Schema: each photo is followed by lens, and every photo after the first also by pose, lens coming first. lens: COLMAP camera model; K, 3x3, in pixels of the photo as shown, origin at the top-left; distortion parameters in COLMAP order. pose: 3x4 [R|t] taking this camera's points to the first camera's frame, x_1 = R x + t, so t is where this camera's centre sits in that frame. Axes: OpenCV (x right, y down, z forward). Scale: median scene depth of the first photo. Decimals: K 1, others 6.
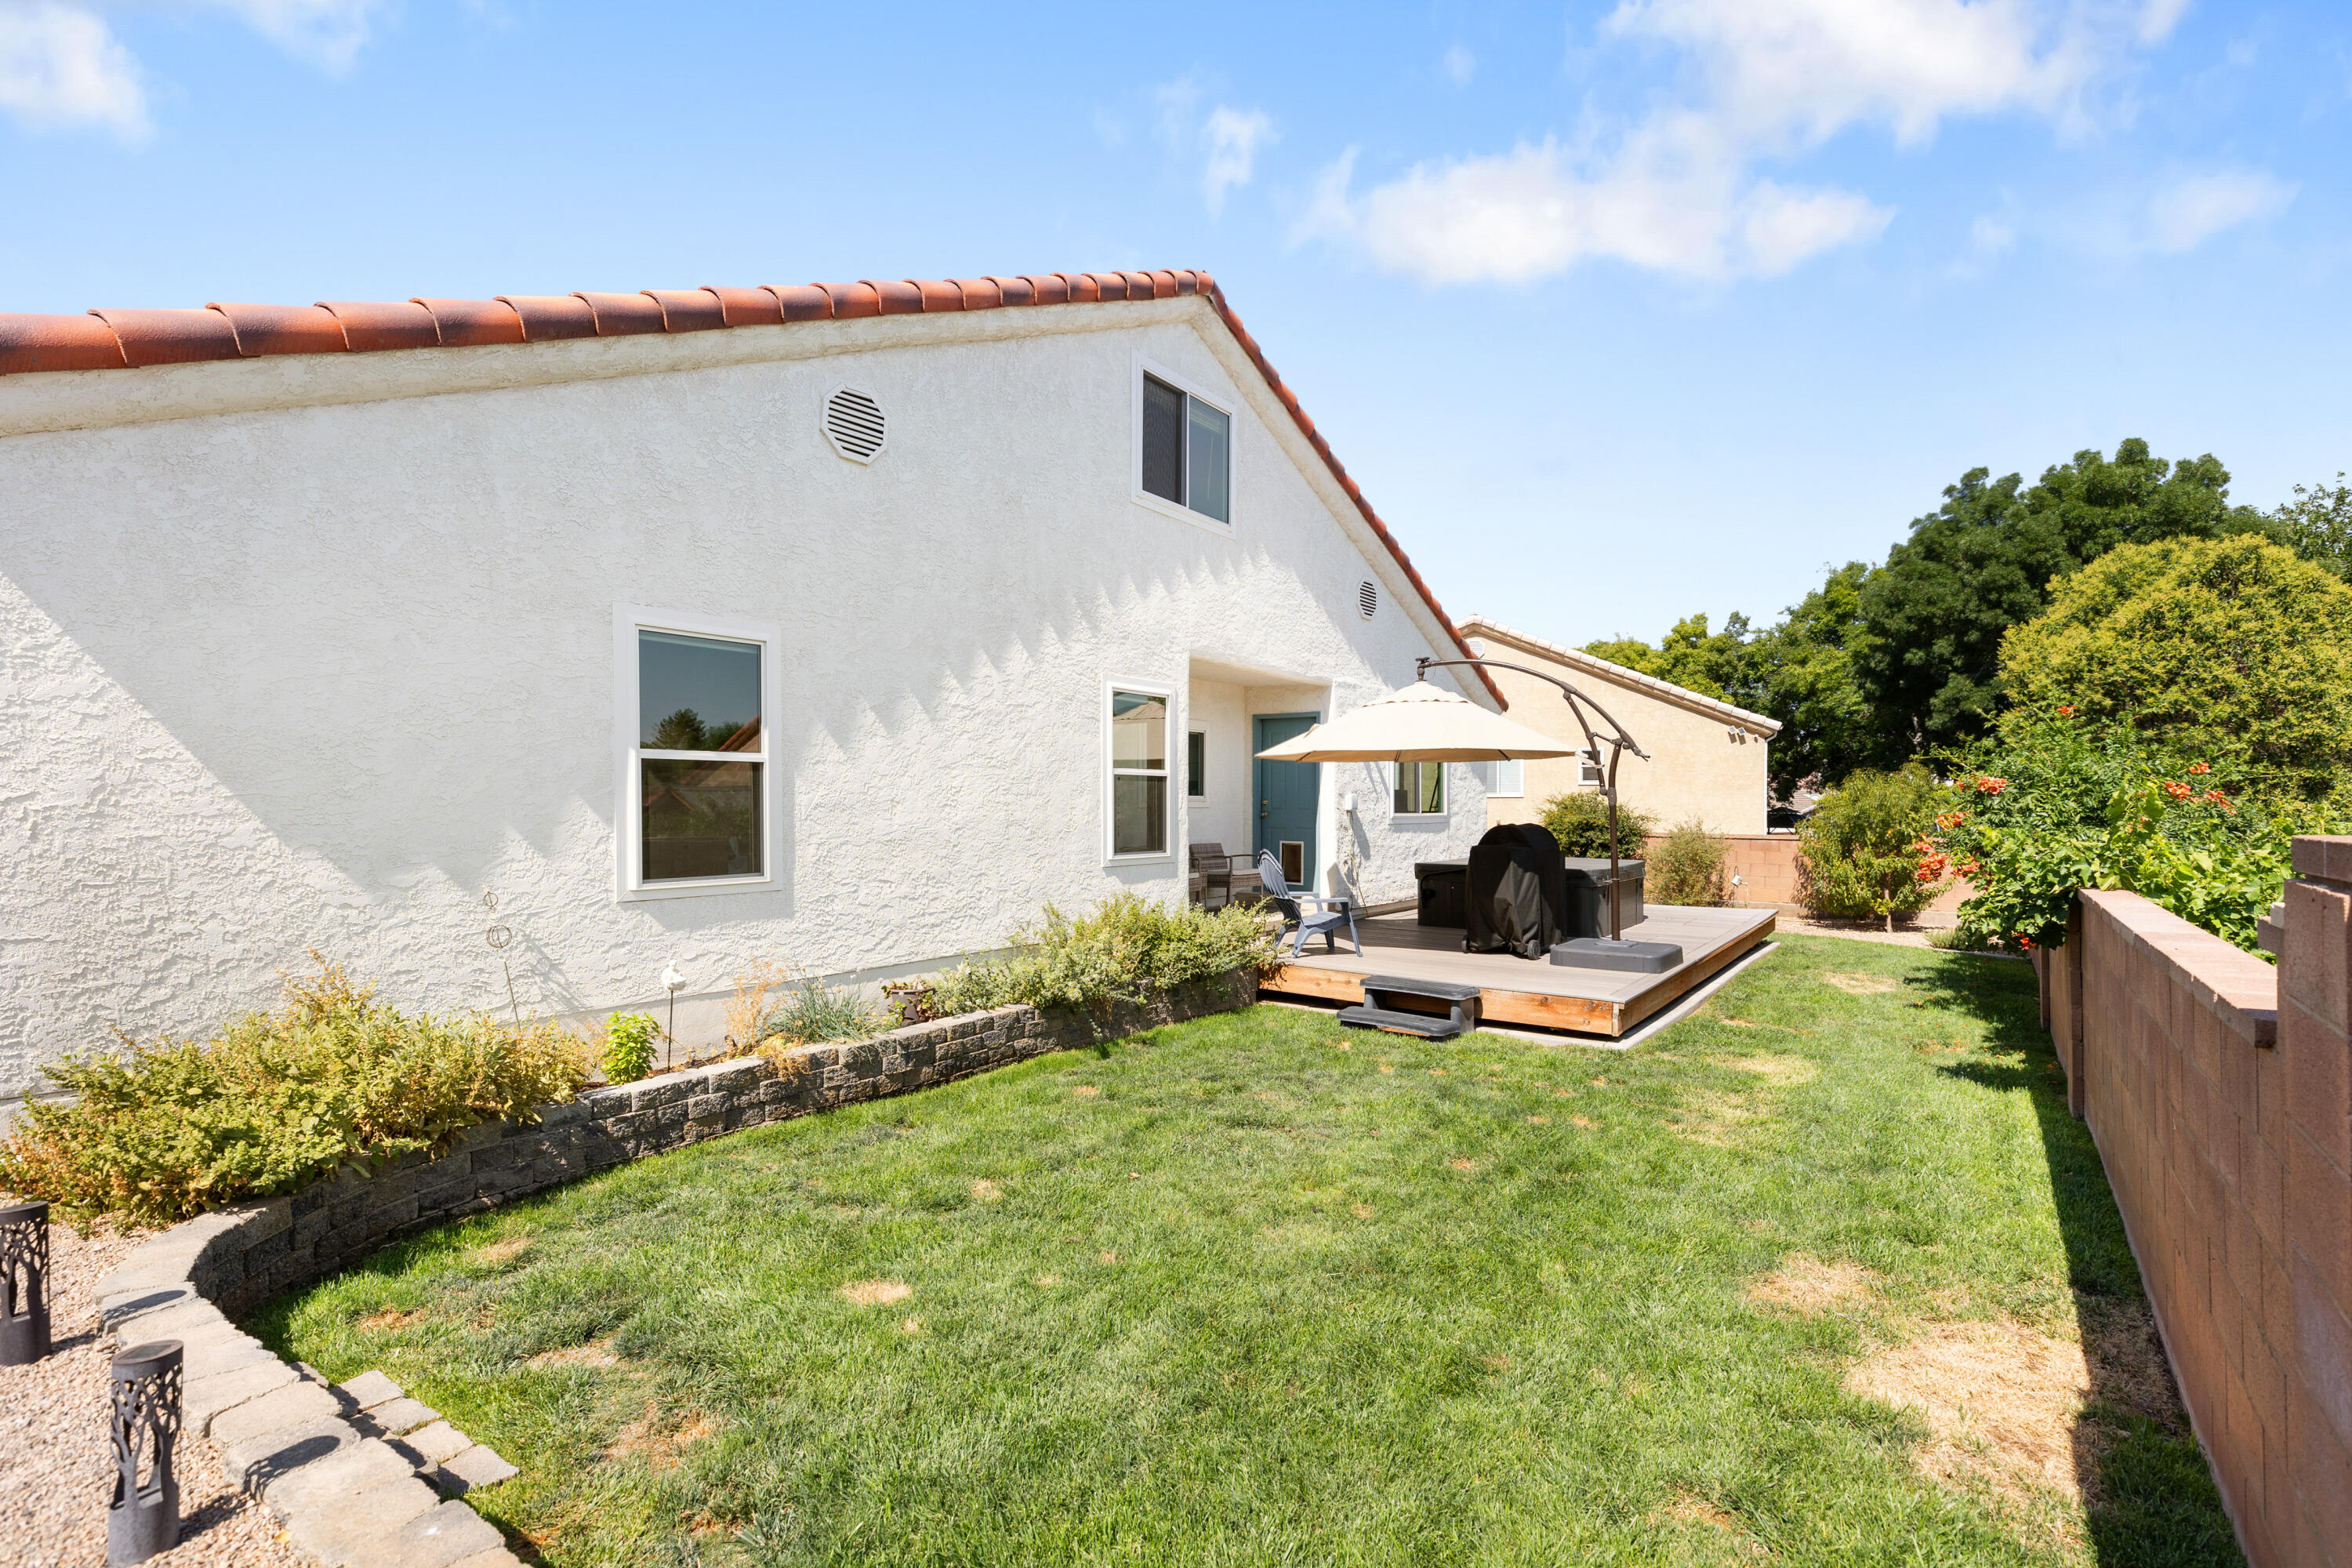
lens RADIAL K [[1094.8, 0, 1176.0], [0, 1094.8, 784.0], [0, 0, 1]] dist [-0.001686, -0.000400]
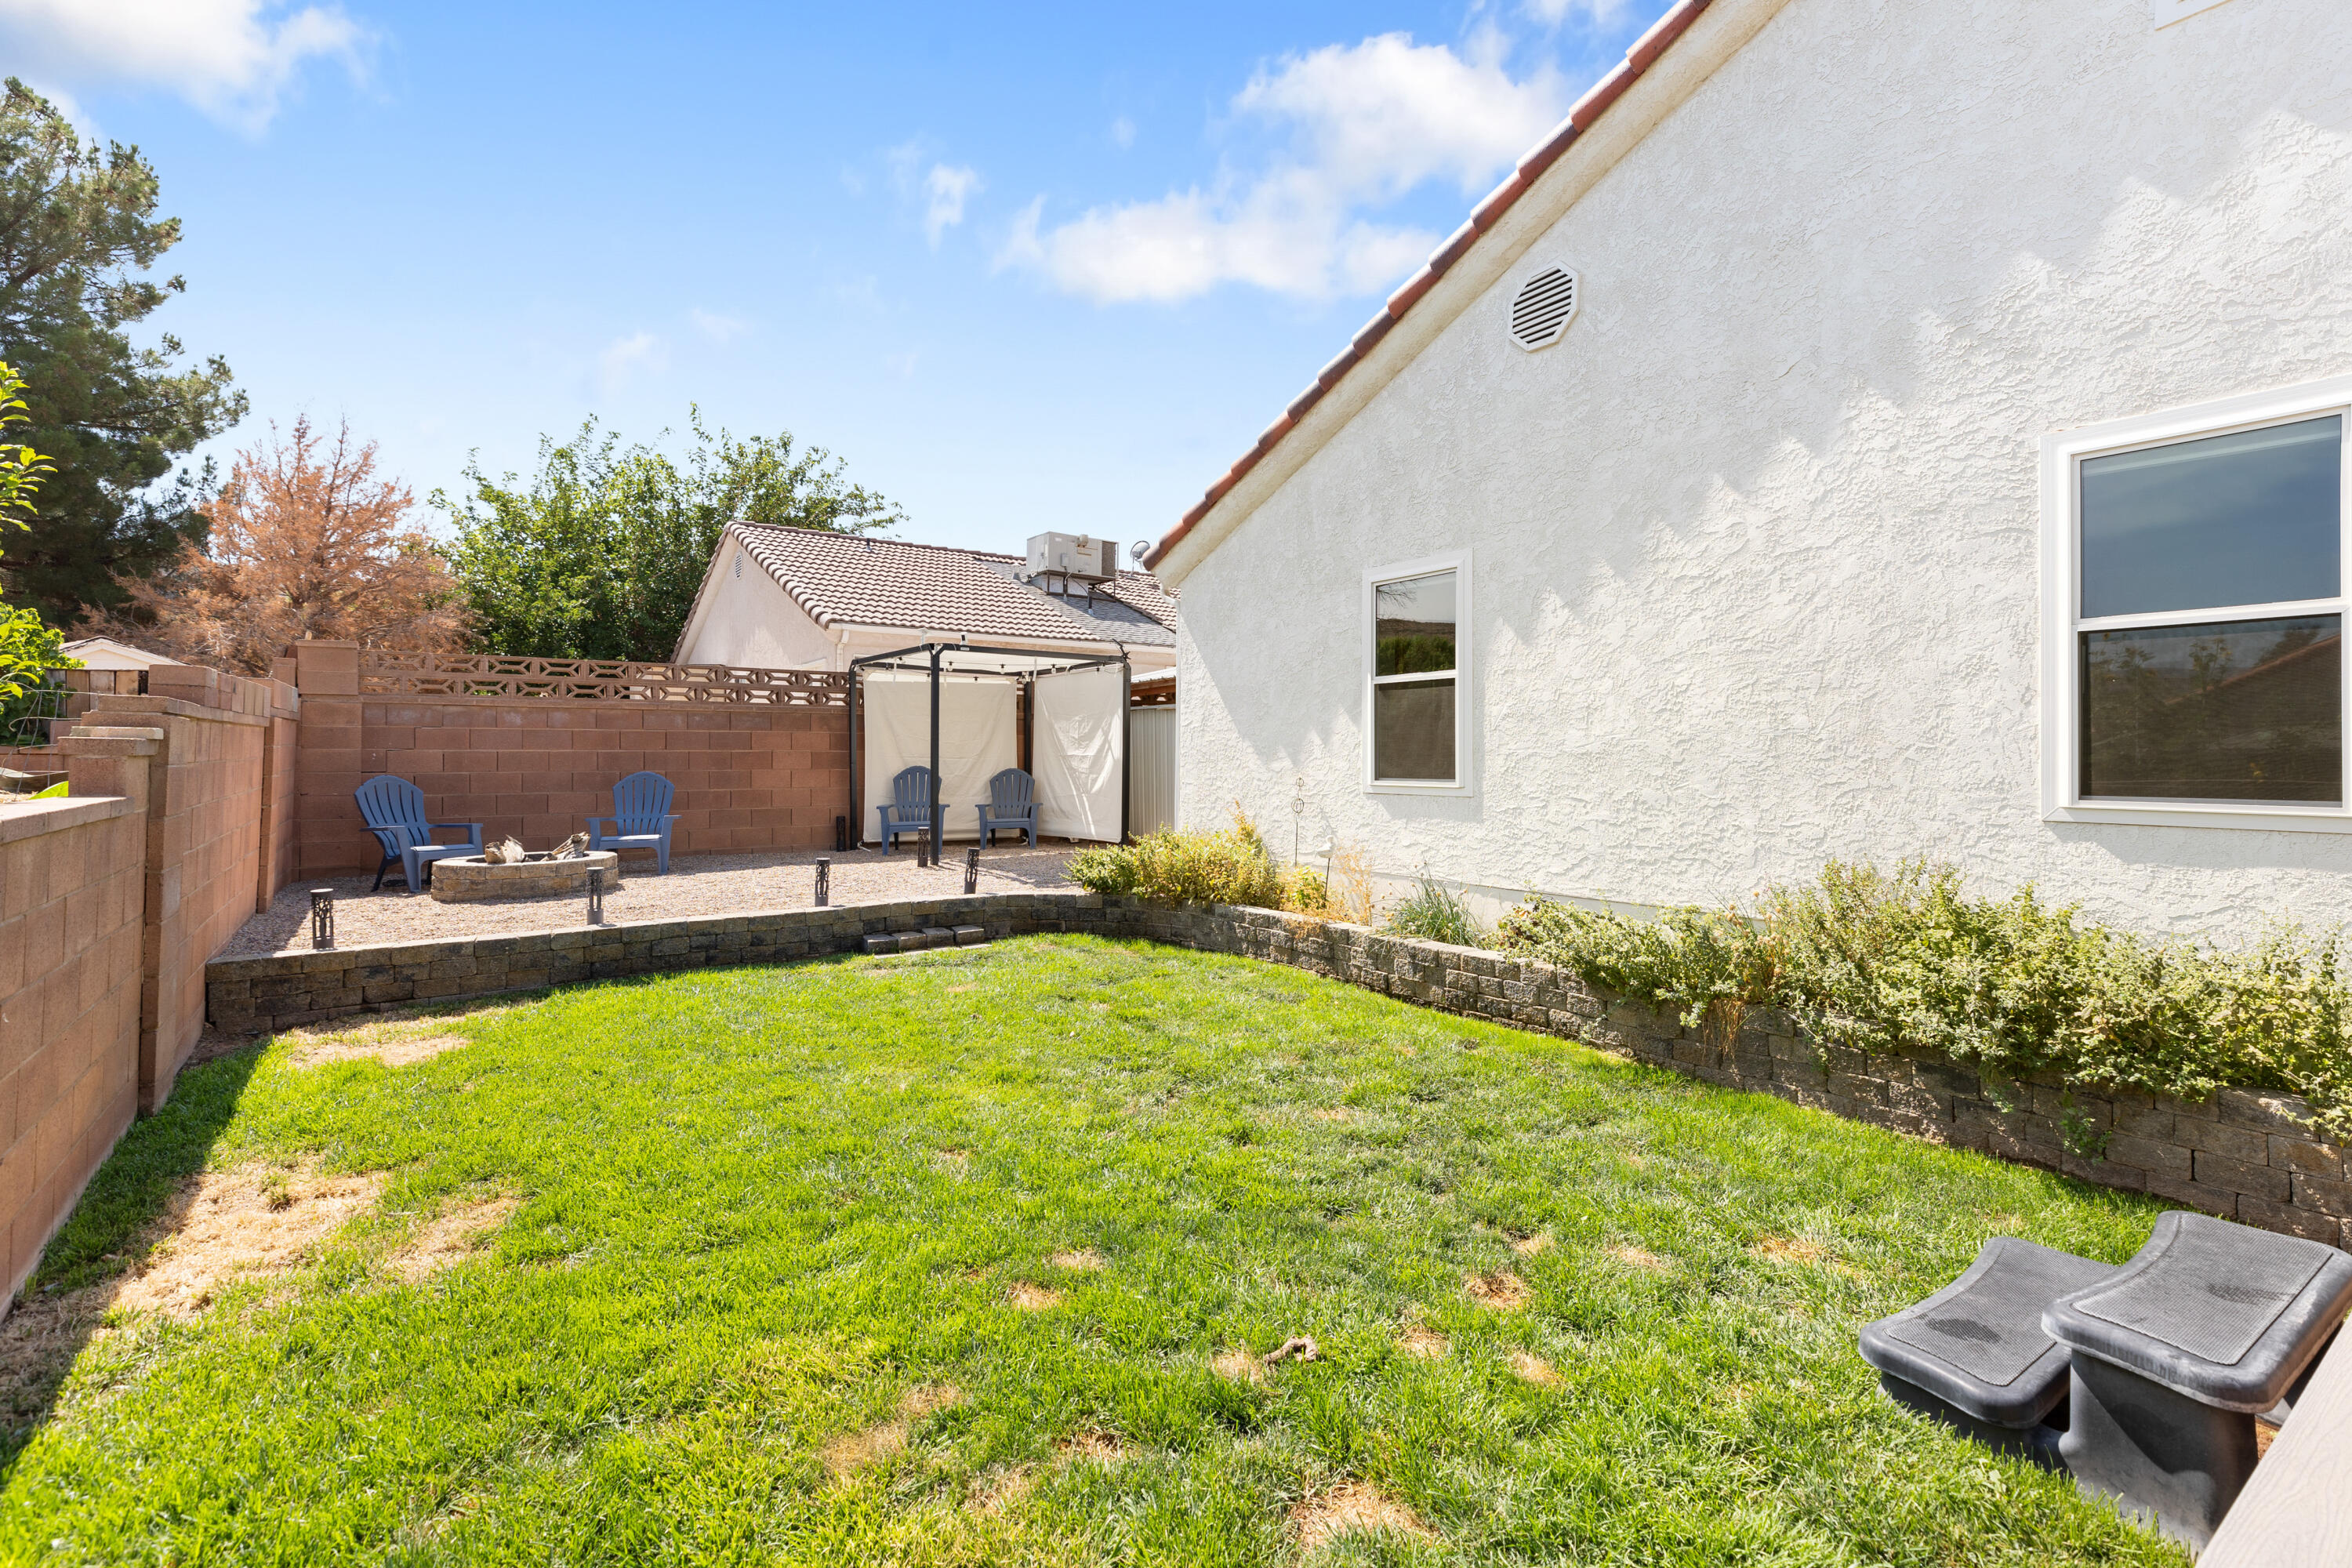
lens RADIAL K [[1087.3, 0, 1177.9], [0, 1087.3, 718.7], [0, 0, 1]] dist [-0.000921, -0.000285]
pose [[-0.327289, -0.035752, -0.944248, 0.702373], [0.010920, 0.999074, -0.041613, 0.059910], [0.944861, -0.023931, -0.326596, 1.041773]]
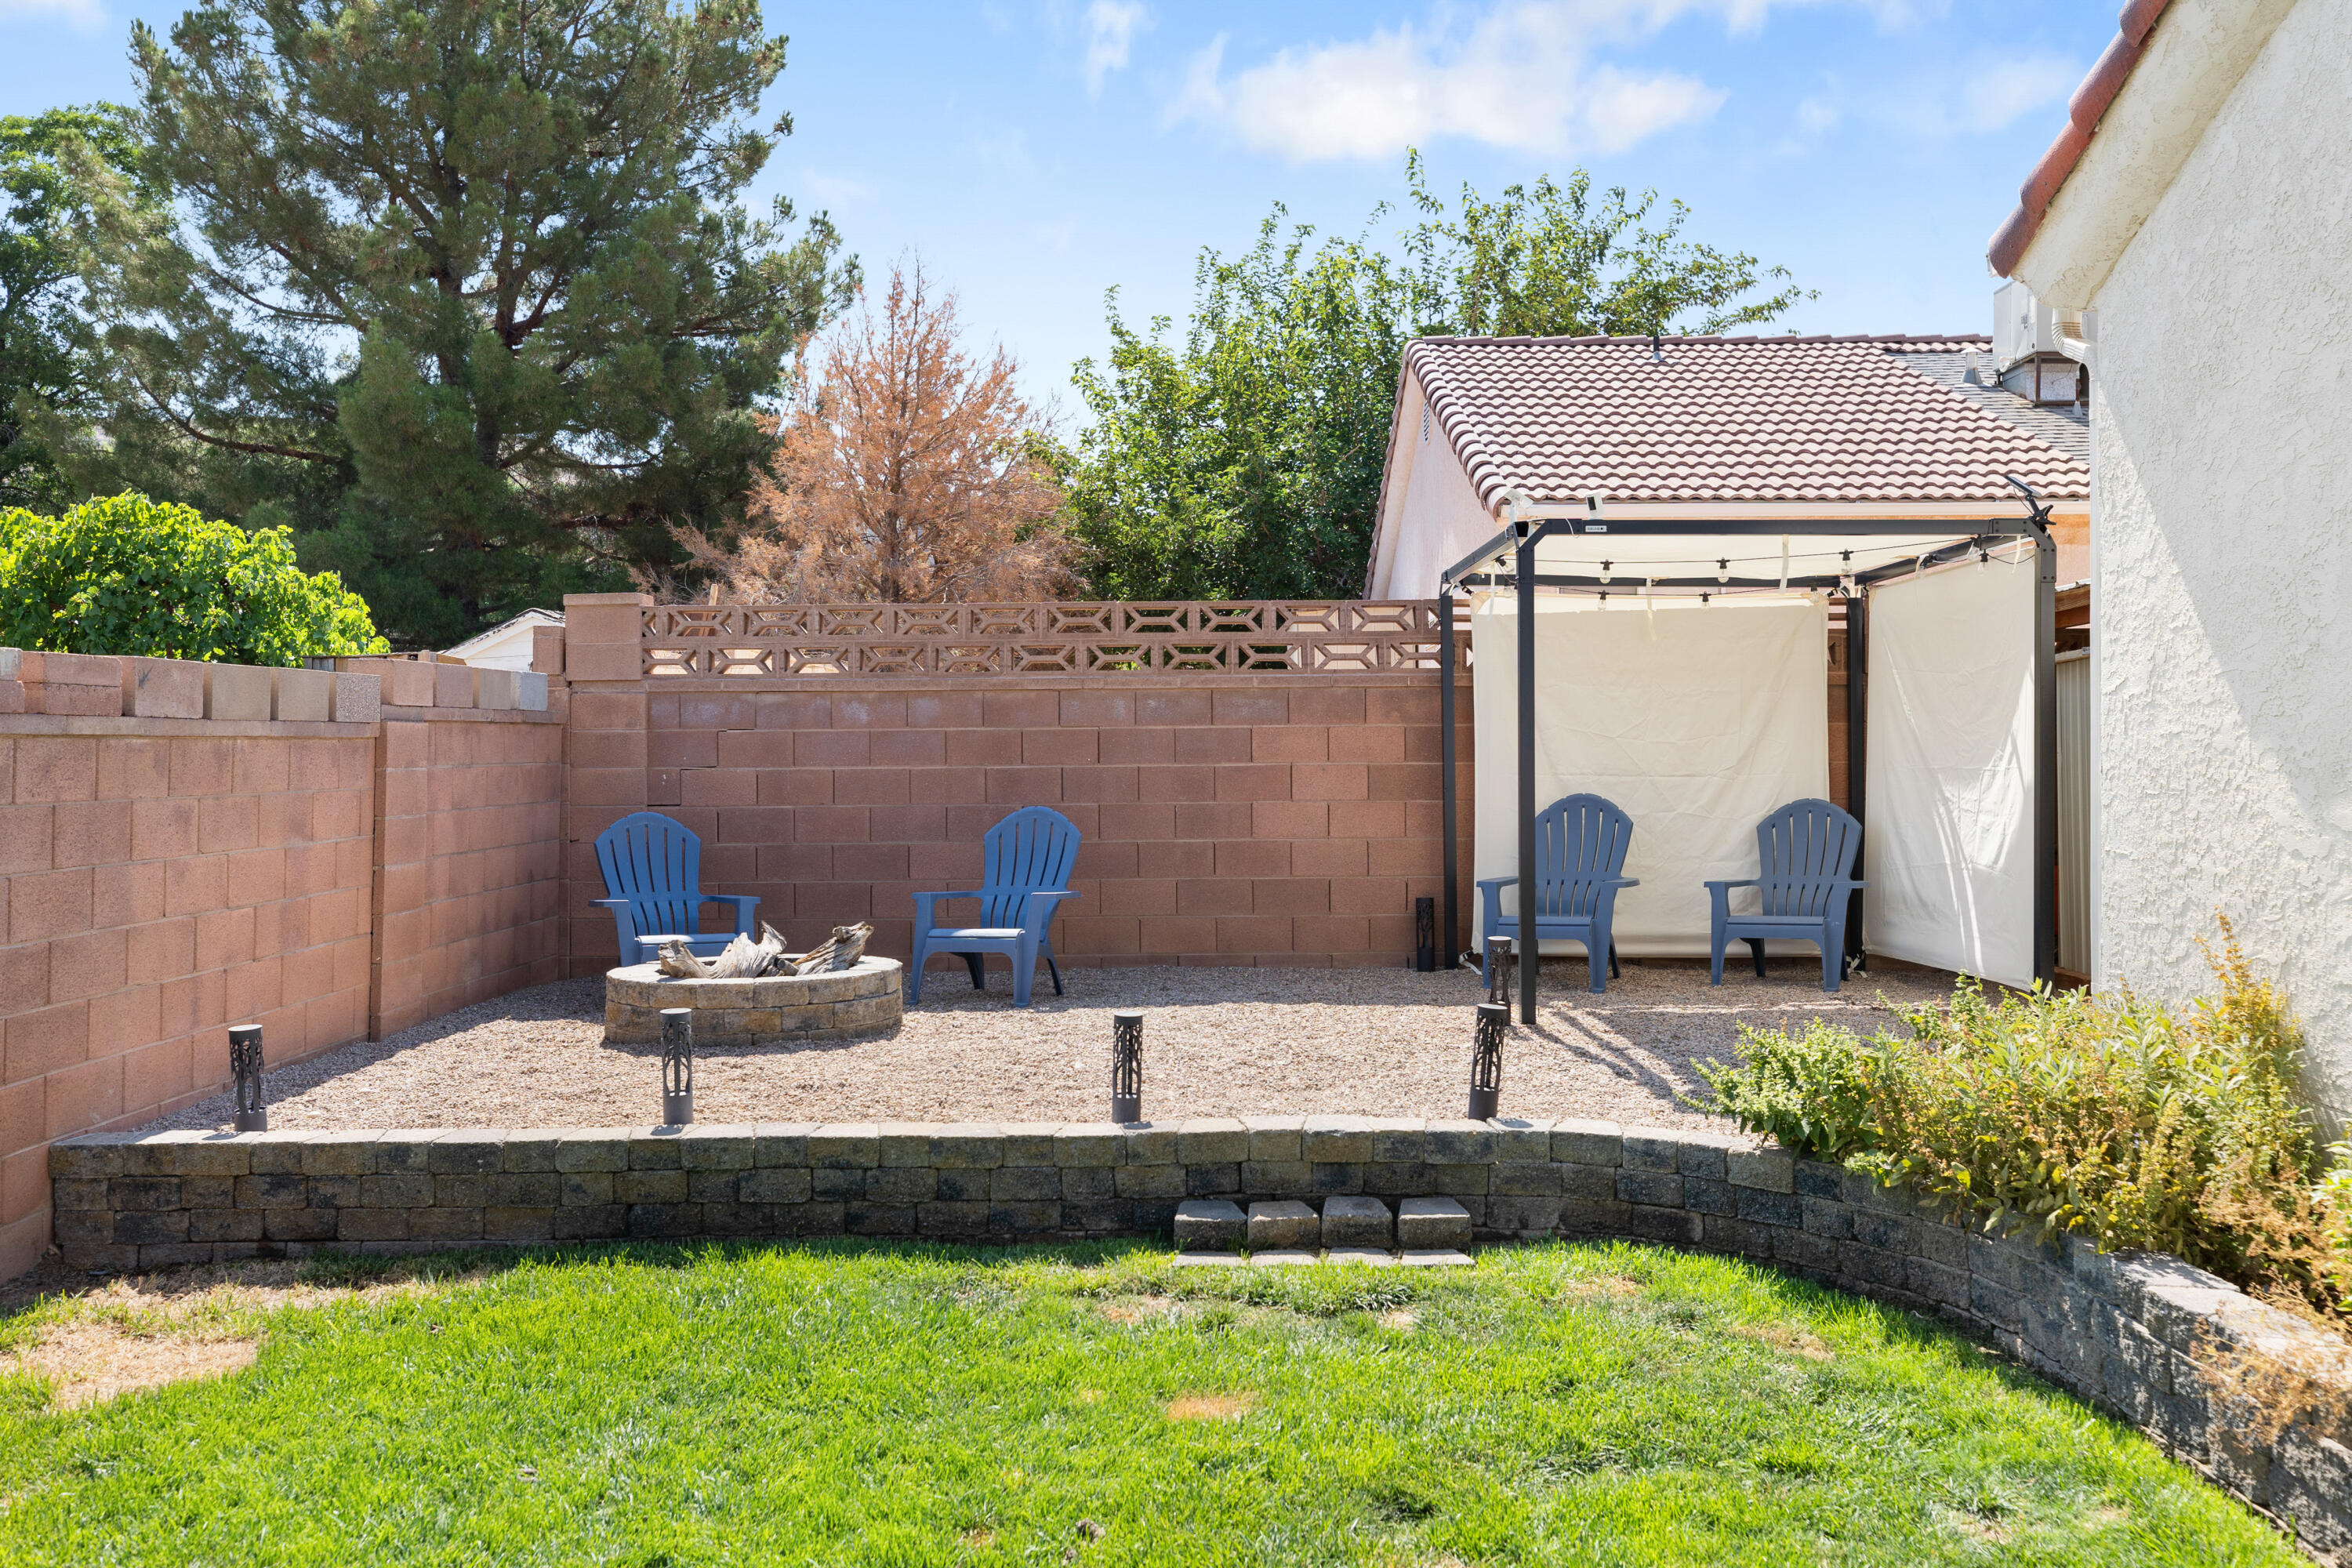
lens RADIAL K [[1908.7, 0, 1176.2], [0, 1908.7, 700.5], [0, 0, 1]] dist [-0.003956, -0.001272]
pose [[-0.825043, -0.013961, -0.564897, 0.225472], [0.012974, 0.998963, -0.043638, 0.047091], [0.564920, -0.043332, -0.824007, 1.074009]]
